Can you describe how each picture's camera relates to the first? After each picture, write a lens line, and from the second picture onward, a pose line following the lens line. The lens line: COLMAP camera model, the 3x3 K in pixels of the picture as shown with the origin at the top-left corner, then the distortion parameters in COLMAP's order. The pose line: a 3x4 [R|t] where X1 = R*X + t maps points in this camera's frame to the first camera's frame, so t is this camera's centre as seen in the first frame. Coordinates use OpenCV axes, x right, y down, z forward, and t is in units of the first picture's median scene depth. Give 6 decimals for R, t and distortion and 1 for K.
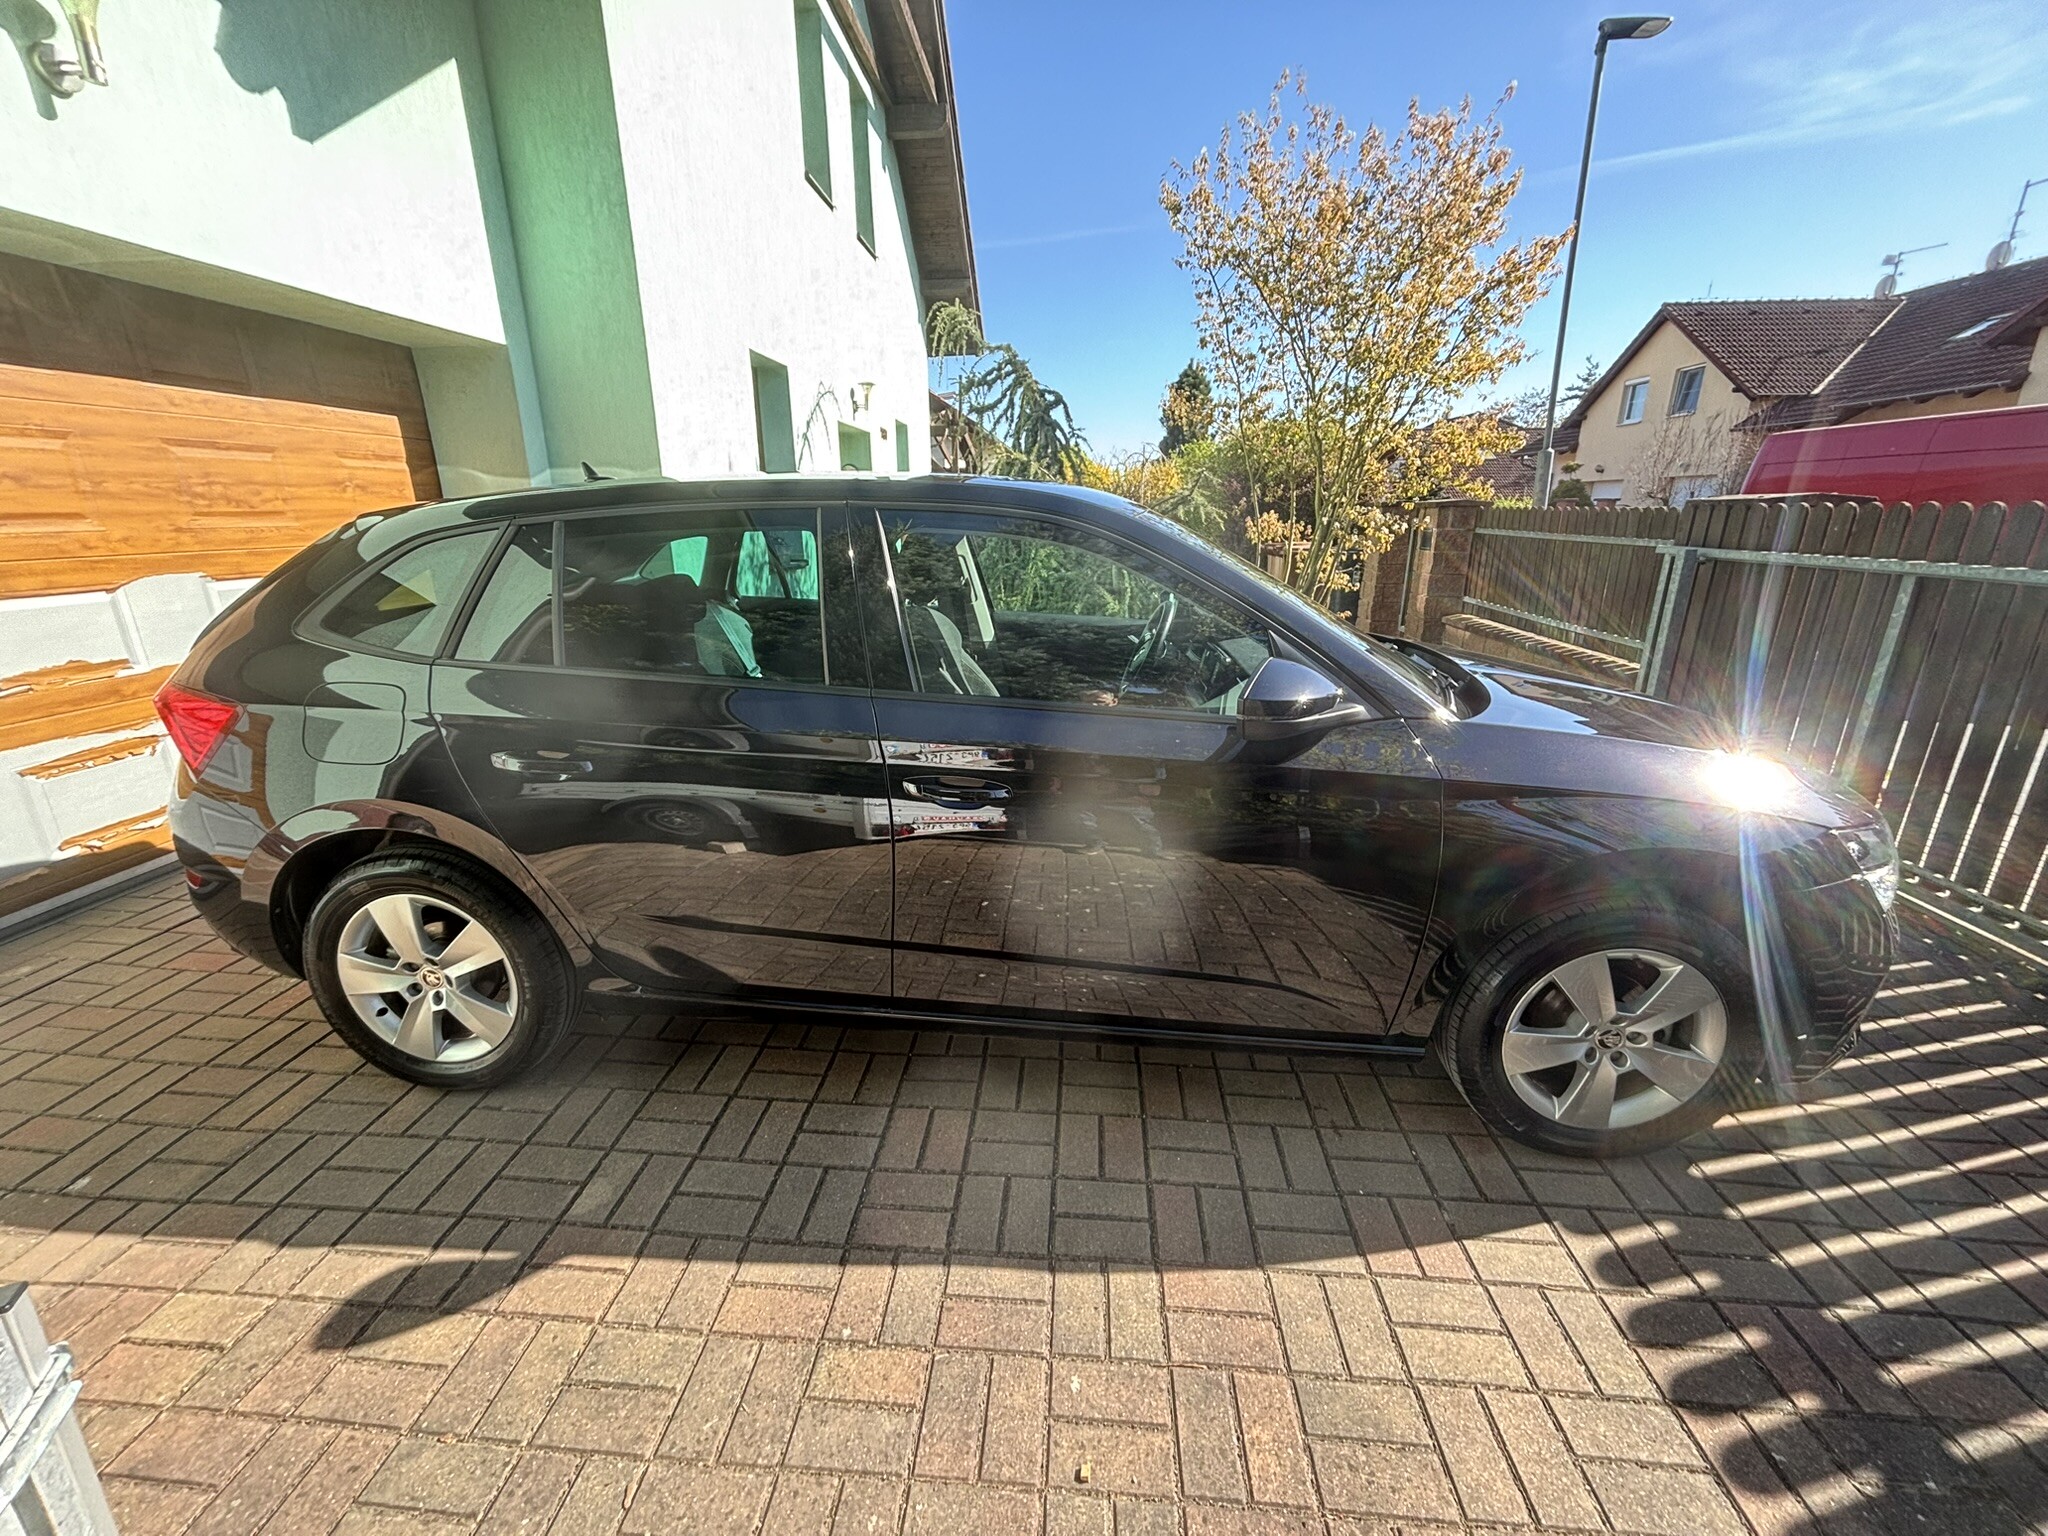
lens RADIAL K [[826.3, 0, 1021.2], [0, 826.3, 779.2], [0, 0, 1]] dist [-0.002889, -0.001173]
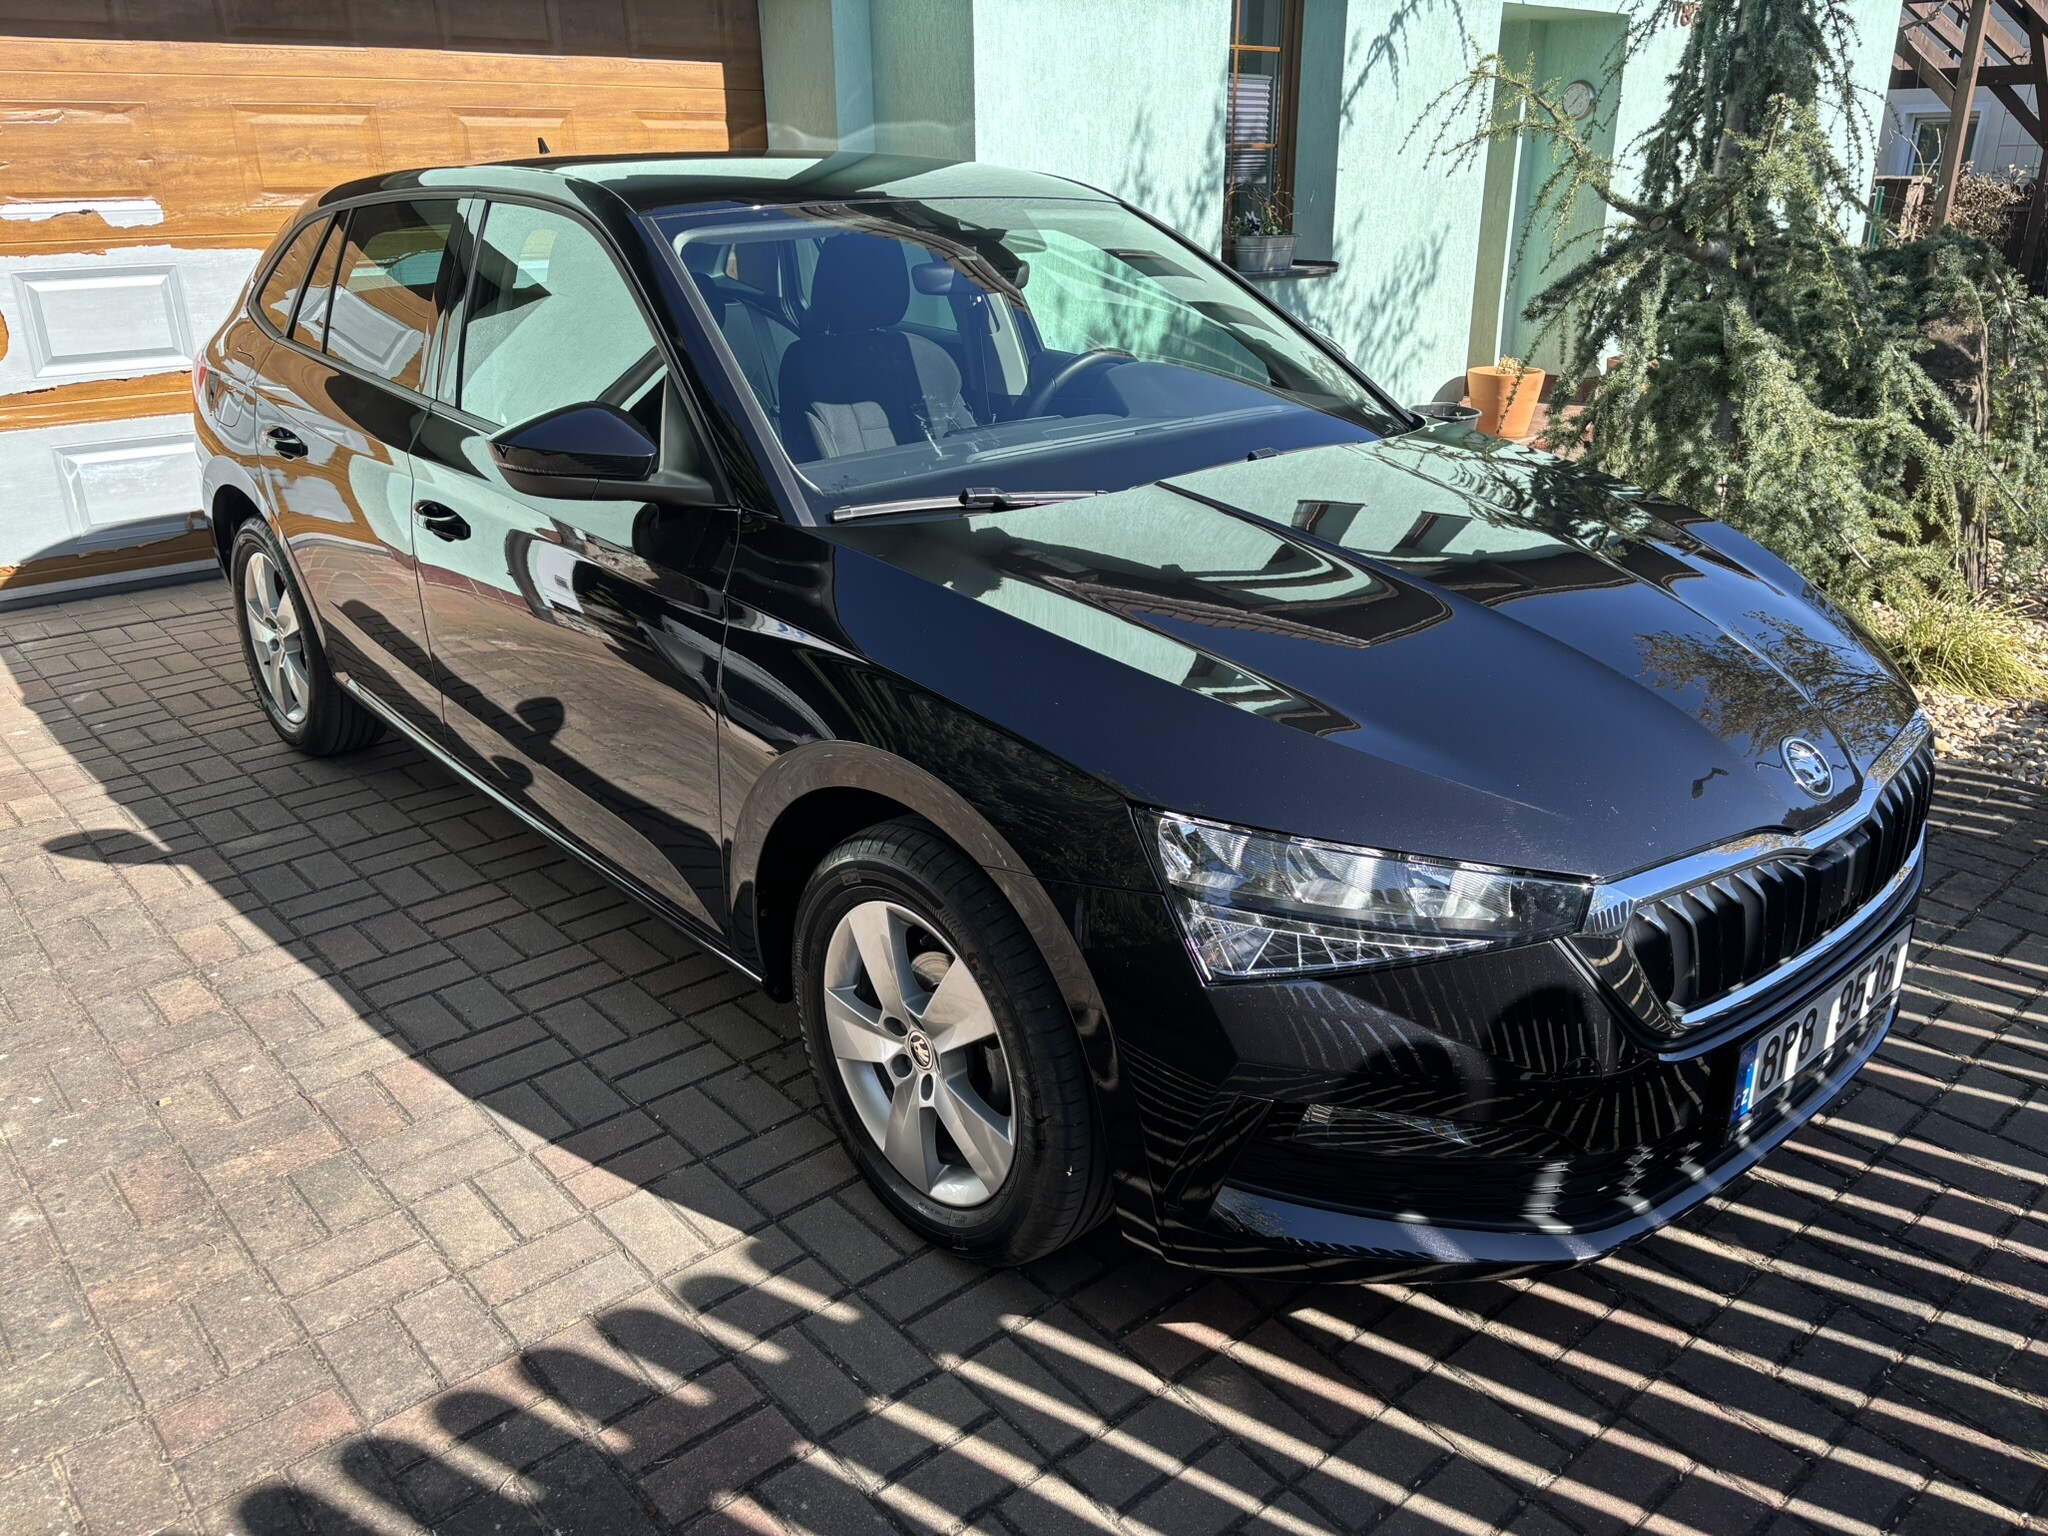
lens RADIAL K [[1559.0, 0, 1051.3], [0, 1559.0, 837.8], [0, 0, 1]] dist [0.000252, -0.018099]
pose [[0.723312, 0.275713, -0.633089, 1.690328], [-0.214589, 0.961184, 0.173429, -0.098116], [0.656332, 0.010411, 0.754401, 0.141941]]
